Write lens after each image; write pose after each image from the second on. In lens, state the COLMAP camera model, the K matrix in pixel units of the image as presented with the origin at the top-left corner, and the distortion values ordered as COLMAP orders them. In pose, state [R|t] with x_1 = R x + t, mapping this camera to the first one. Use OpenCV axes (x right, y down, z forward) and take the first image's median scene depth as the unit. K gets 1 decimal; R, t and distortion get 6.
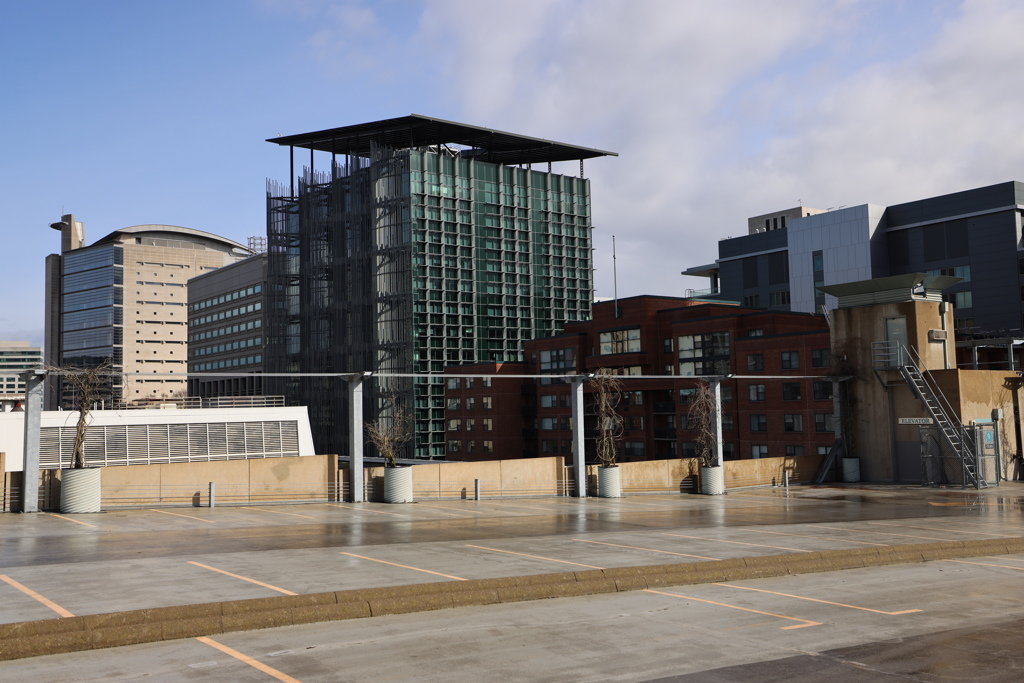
lens RADIAL K [[961.2, 0, 505.0], [0, 961.2, 334.9], [0, 0, 1]] dist [0.062787, 0.000000]
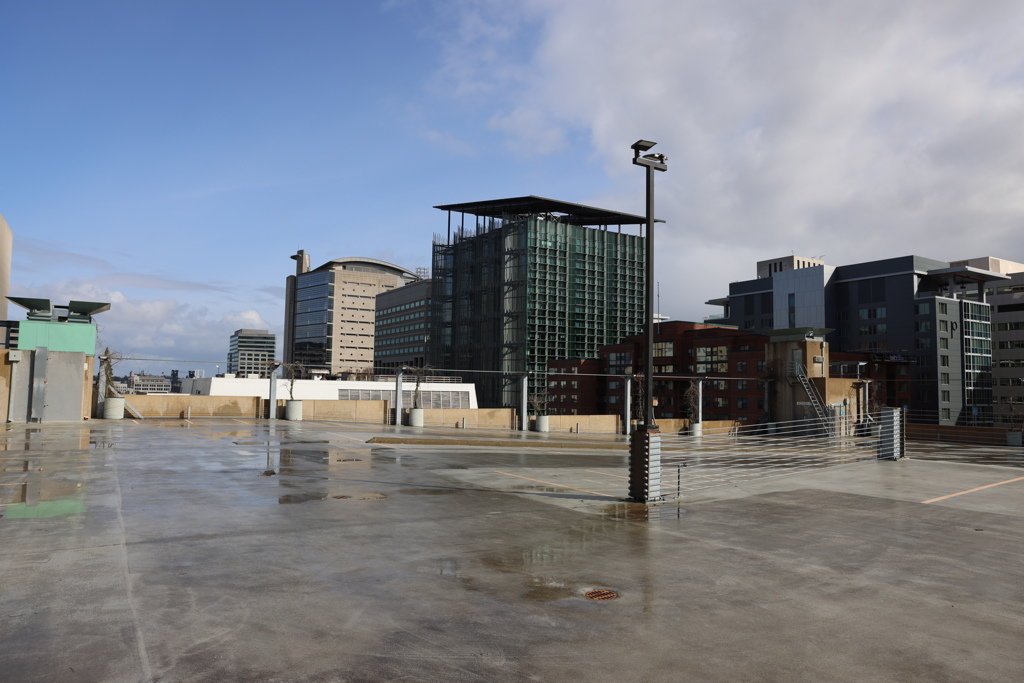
lens RADIAL K [[699.3, 0, 513.2], [0, 699.3, 336.4], [0, 0, 1]] dist [-0.109532, 0.090076]
pose [[0.994464, 0.031782, -0.100157, -0.011411], [-0.031303, 0.999490, 0.006351, -0.022603], [0.100307, -0.003180, 0.994951, -0.263885]]
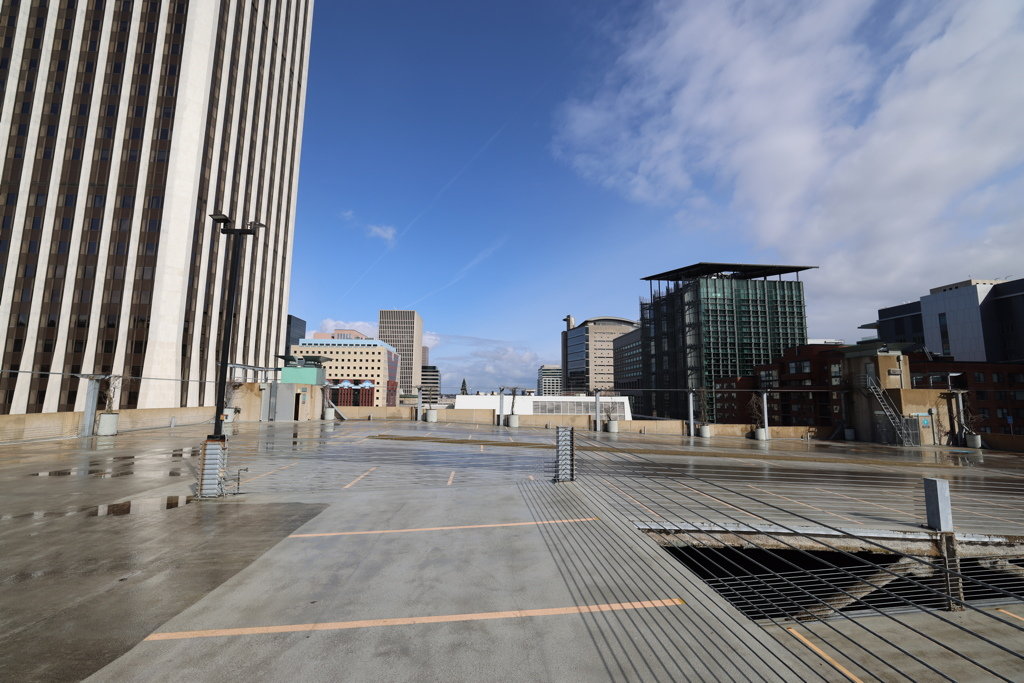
lens RADIAL K [[437.3, 0, 504.5], [0, 437.3, 340.5], [0, 0, 1]] dist [-0.044029, 0.014176]
pose [[0.832615, -0.039404, -0.552448, 0.168987], [0.014512, 0.998676, -0.049360, -0.021927], [0.553662, 0.033081, 0.832084, -0.142166]]
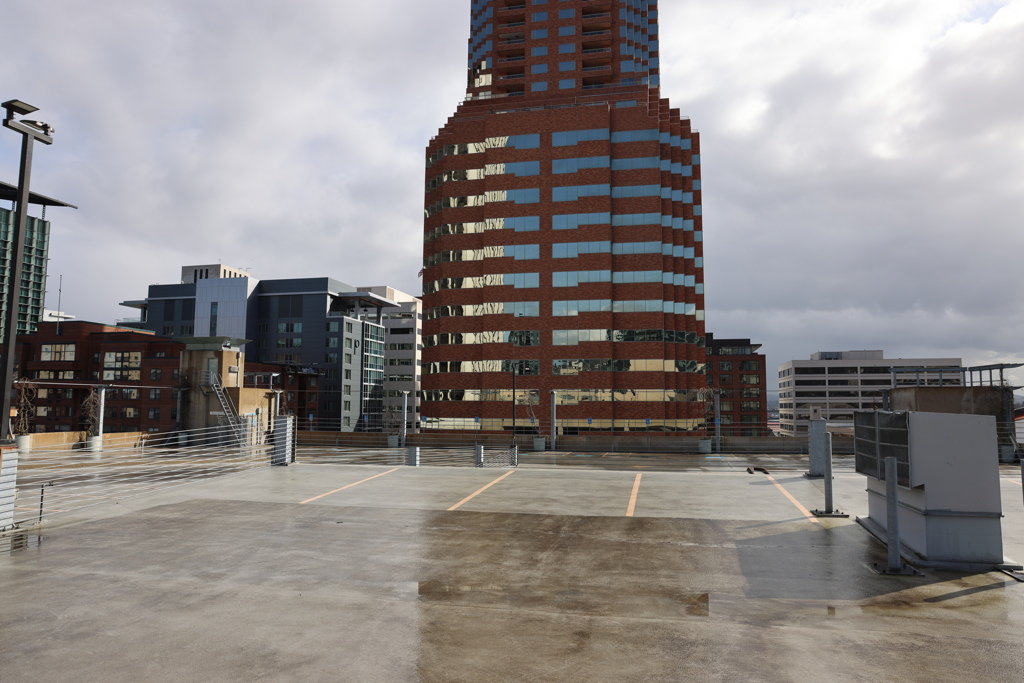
lens RADIAL K [[699.3, 0, 514.9], [0, 699.3, 337.2], [0, 0, 1]] dist [-0.109532, 0.090076]
pose [[0.763719, 0.091432, 0.639041, -0.004626], [-0.075889, 0.995771, -0.051776, -0.022629], [-0.641072, -0.008954, 0.767428, -0.265008]]
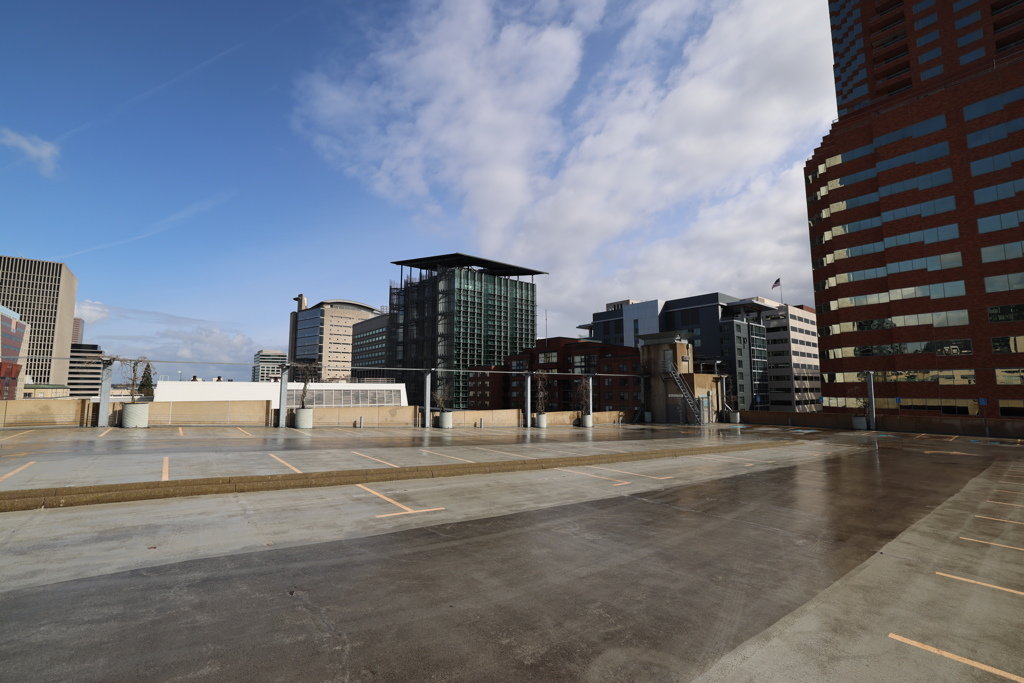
lens RADIAL K [[437.3, 0, 510.3], [0, 437.3, 344.2], [0, 0, 1]] dist [-0.044029, 0.014176]
pose [[0.999141, 0.026195, 0.032099, 0.000095], [-0.025515, 0.999445, -0.021406, -0.000187], [-0.032642, 0.020568, 0.999255, -0.003232]]
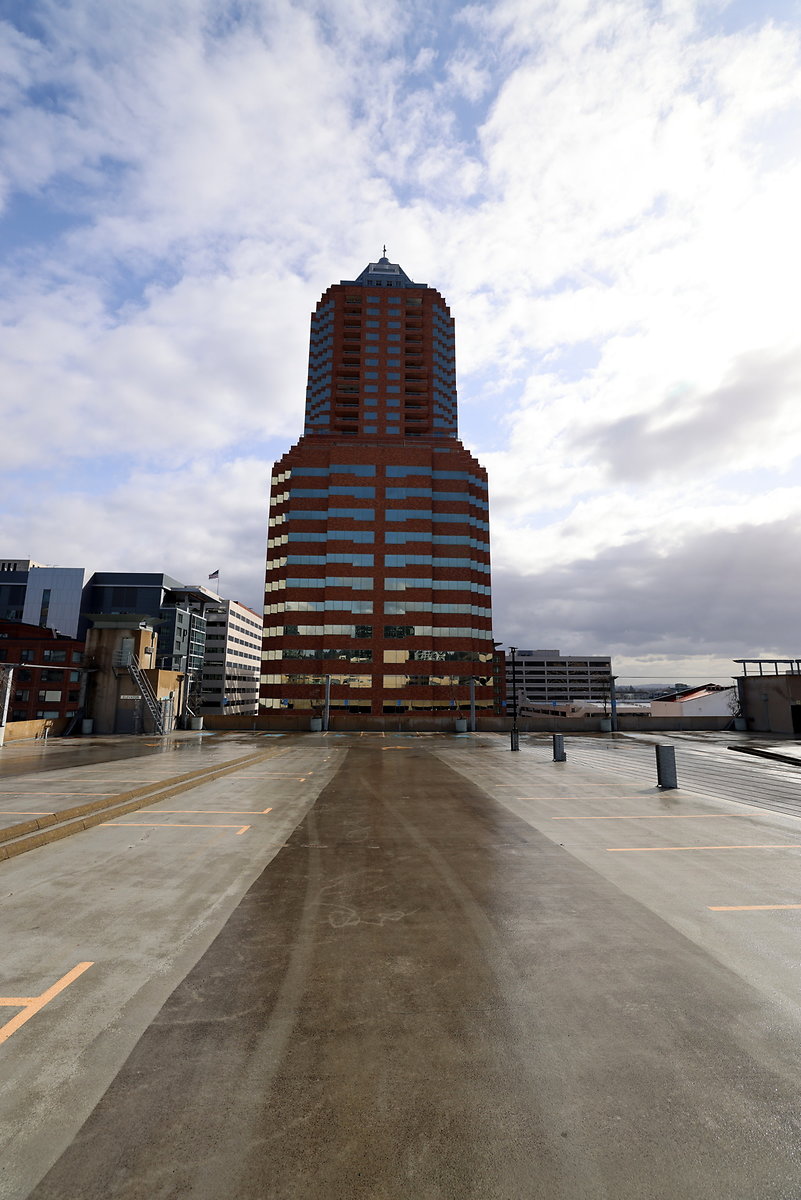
lens RADIAL K [[512.5, 0, 399.1], [0, 512.5, 591.5], [0, 0, 1]] dist [-0.044029, 0.014176]
pose [[0.565108, 0.182416, 0.804597, -0.049275], [-0.087829, 0.983009, -0.161179, 0.003390], [-0.820328, 0.020417, 0.571528, 0.047629]]
